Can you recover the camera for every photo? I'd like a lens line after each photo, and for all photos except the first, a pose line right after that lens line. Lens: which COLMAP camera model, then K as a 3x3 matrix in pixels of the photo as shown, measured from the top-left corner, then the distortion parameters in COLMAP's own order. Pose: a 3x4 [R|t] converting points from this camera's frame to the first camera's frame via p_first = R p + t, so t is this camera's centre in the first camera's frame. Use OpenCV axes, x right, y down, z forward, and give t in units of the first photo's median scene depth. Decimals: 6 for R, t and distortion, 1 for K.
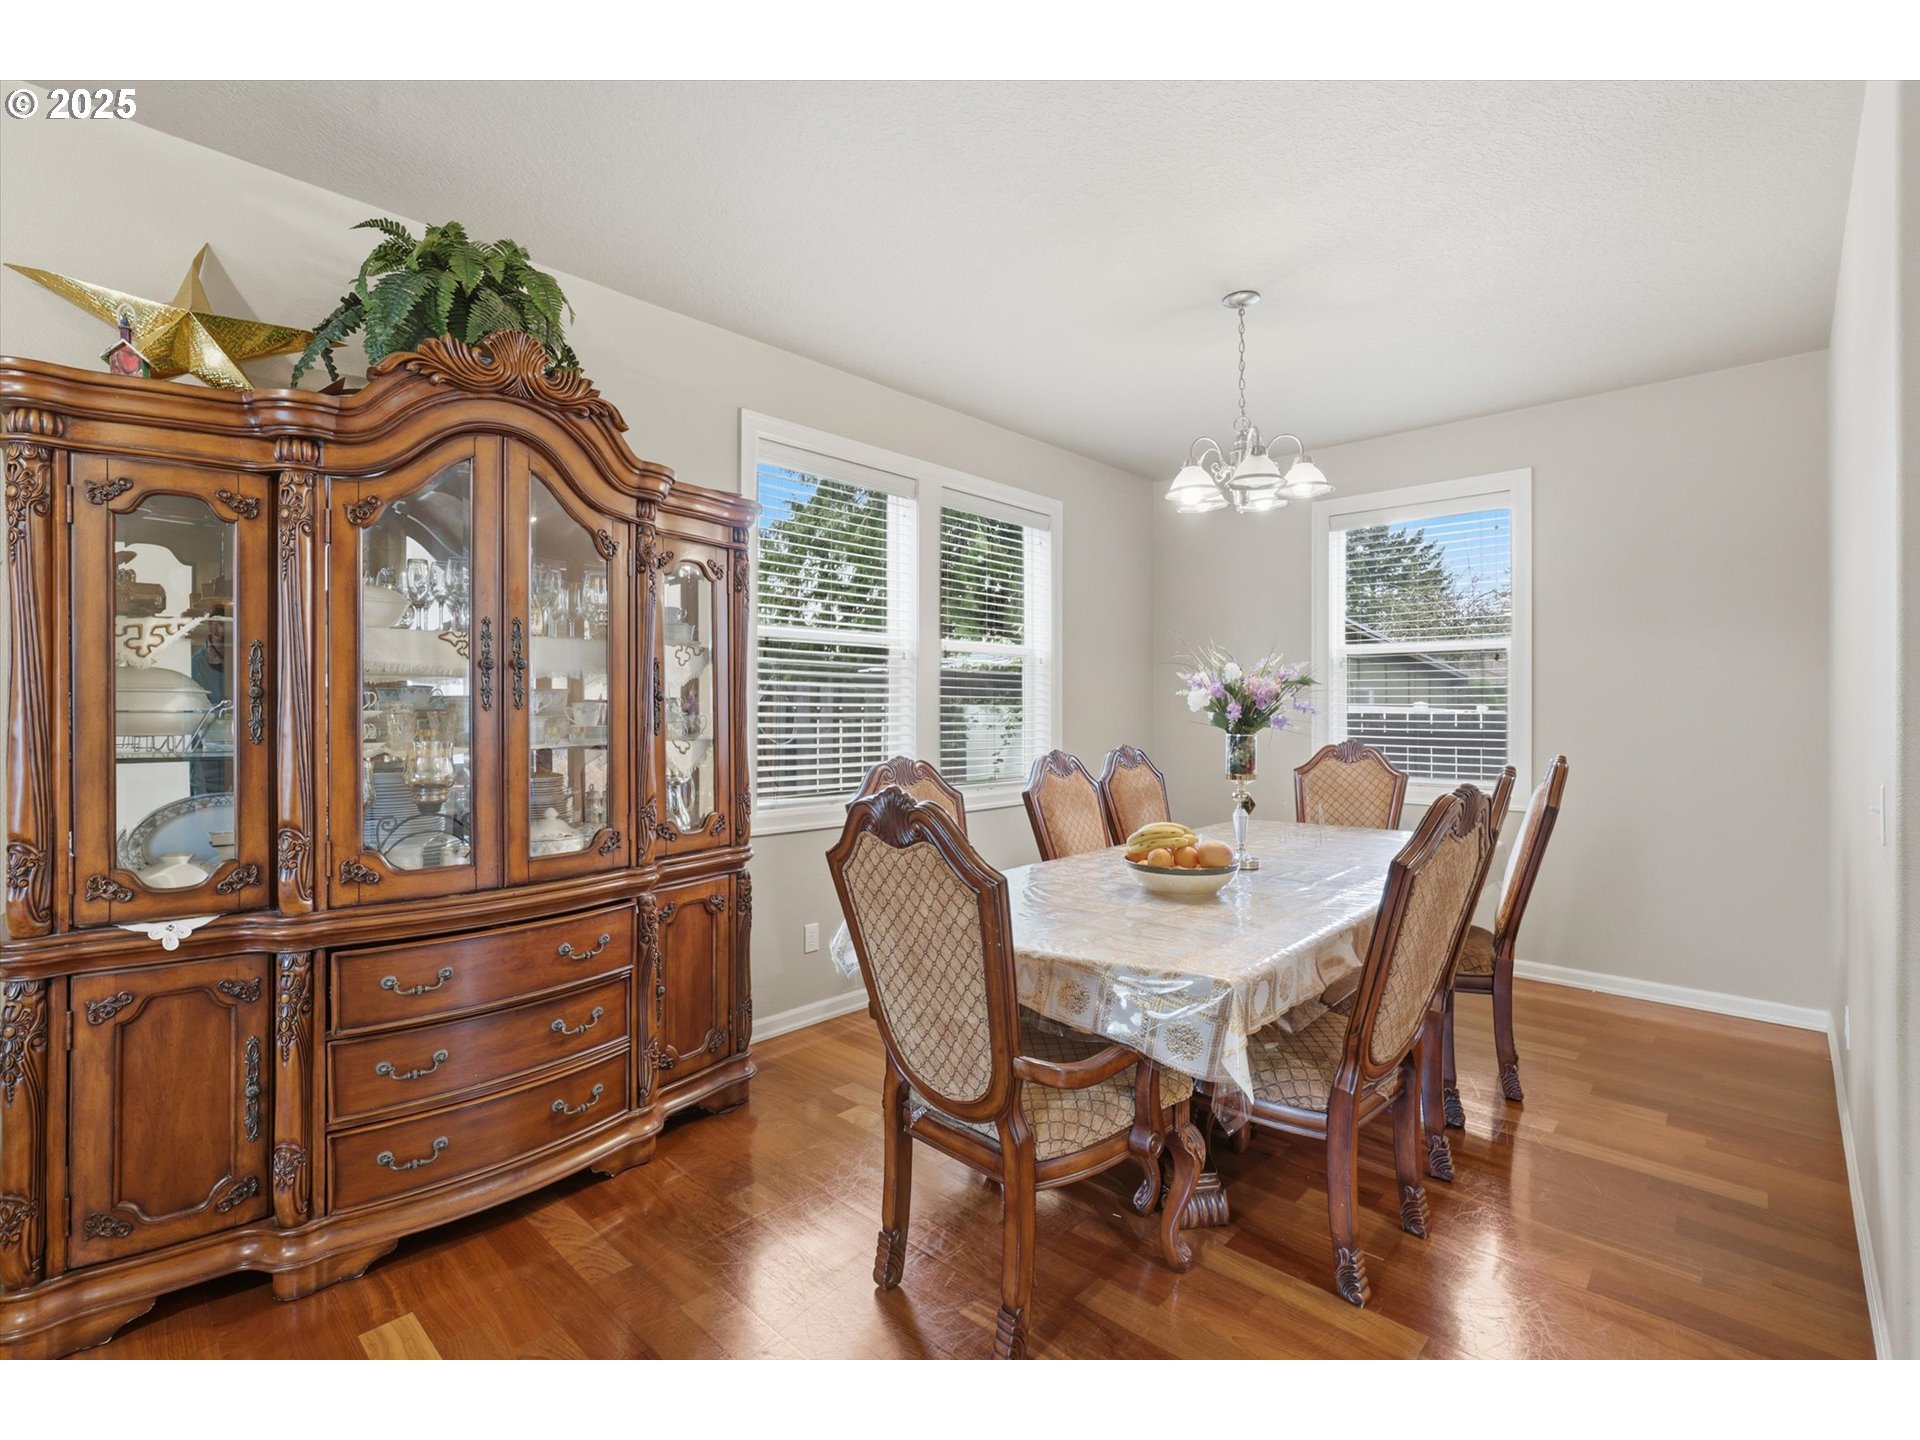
lens RADIAL K [[949.3, 0, 962.4], [0, 949.3, 698.1], [0, 0, 1]] dist [-0.001298, 0.000560]
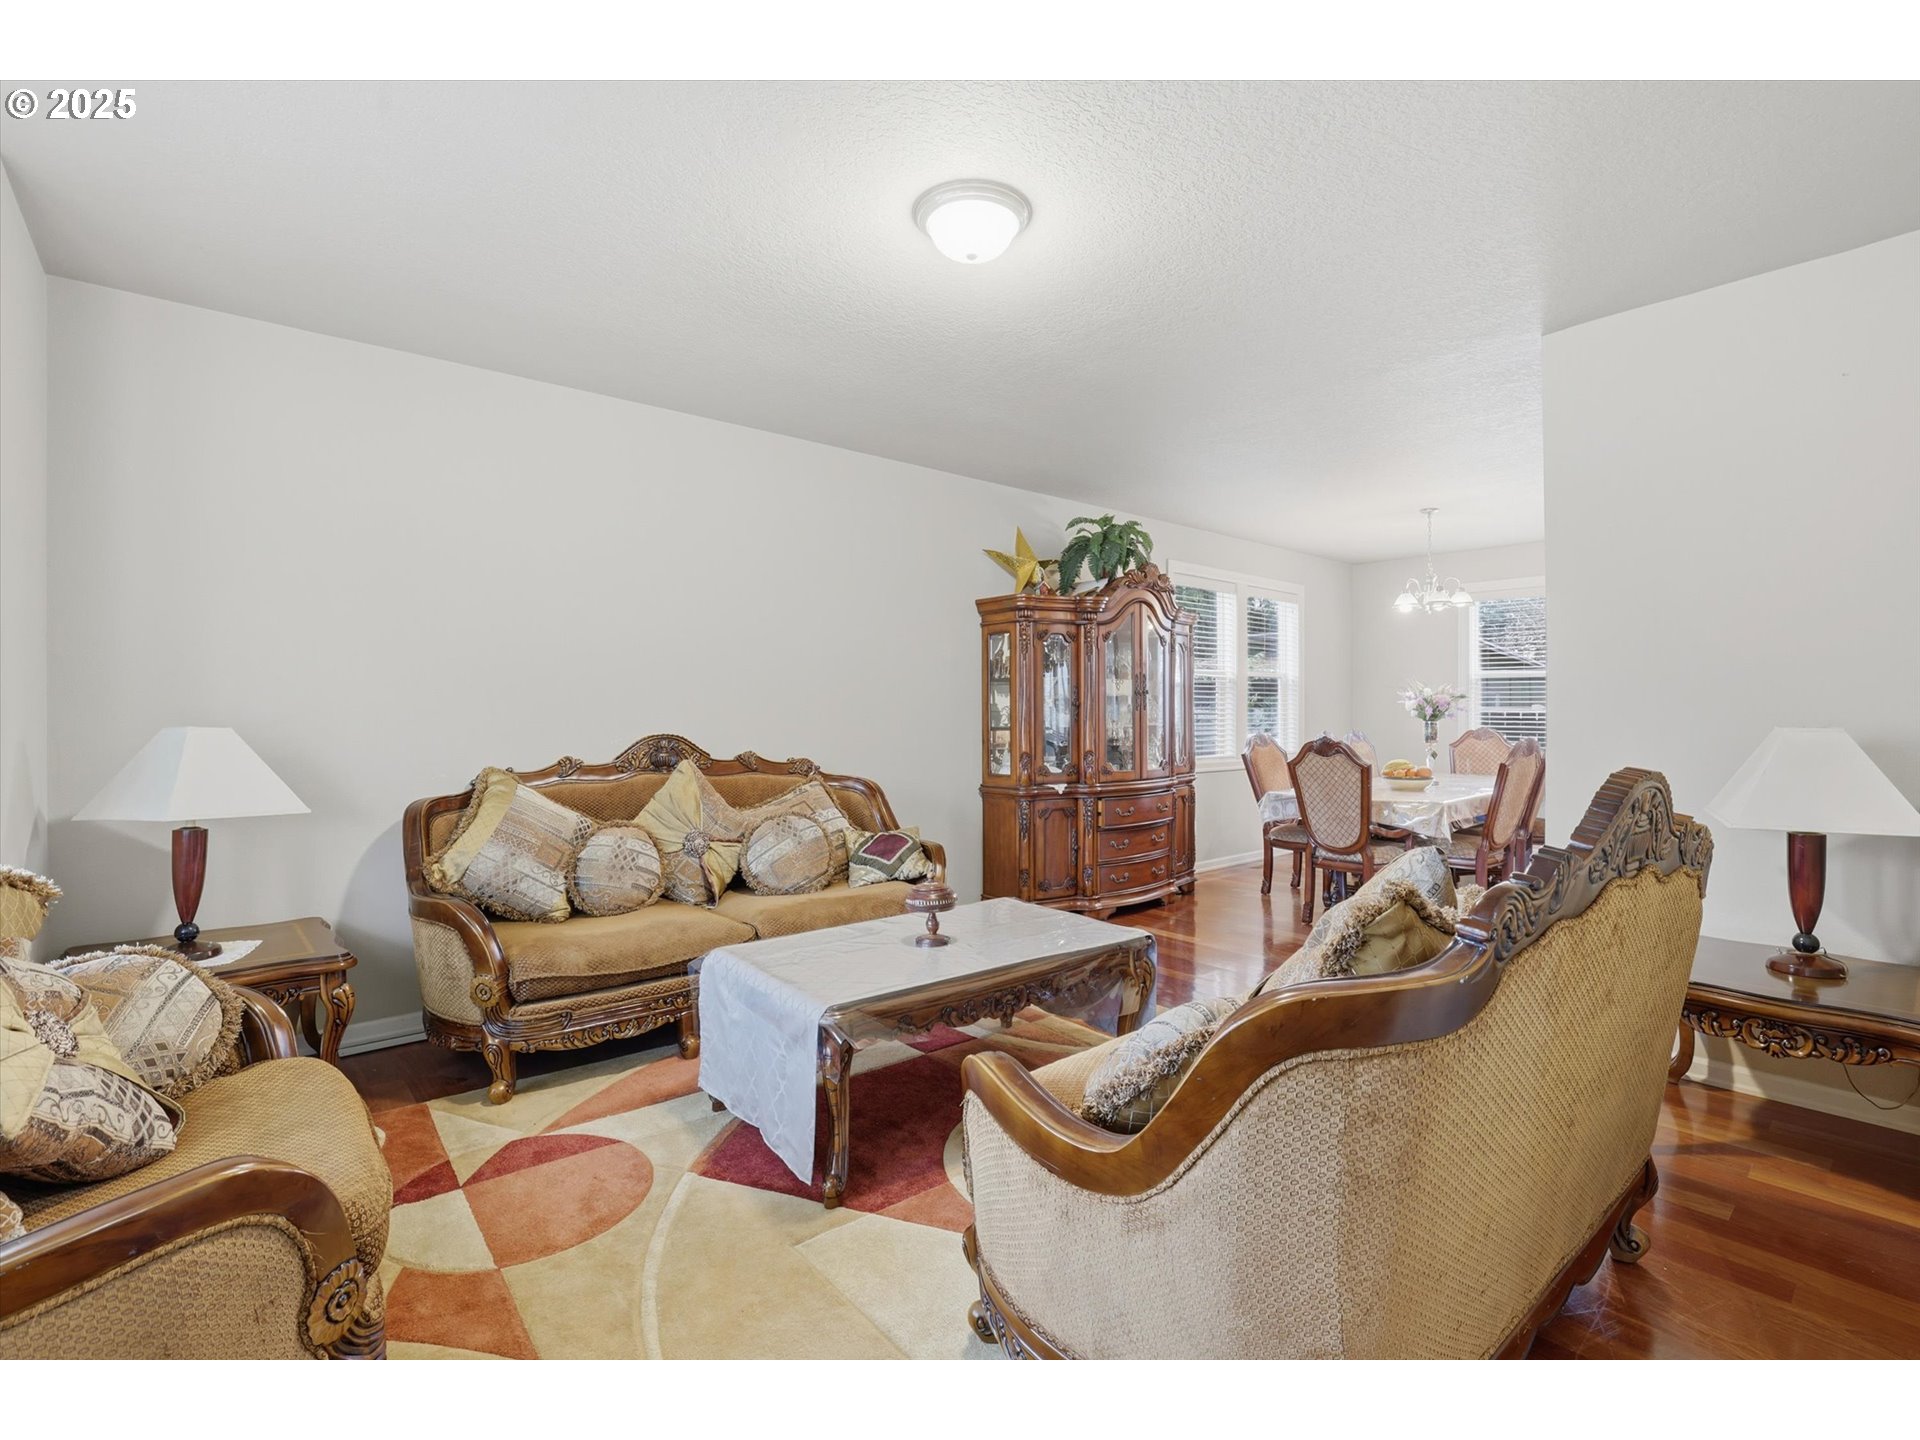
lens RADIAL K [[879.7, 0, 1011.6], [0, 879.7, 713.2], [0, 0, 1]] dist [-0.037340, 0.000307]
pose [[0.994719, -0.001660, -0.102627, -0.523763], [0.003080, 0.999902, 0.013680, -0.011802], [0.102594, -0.013924, 0.994626, -1.234322]]
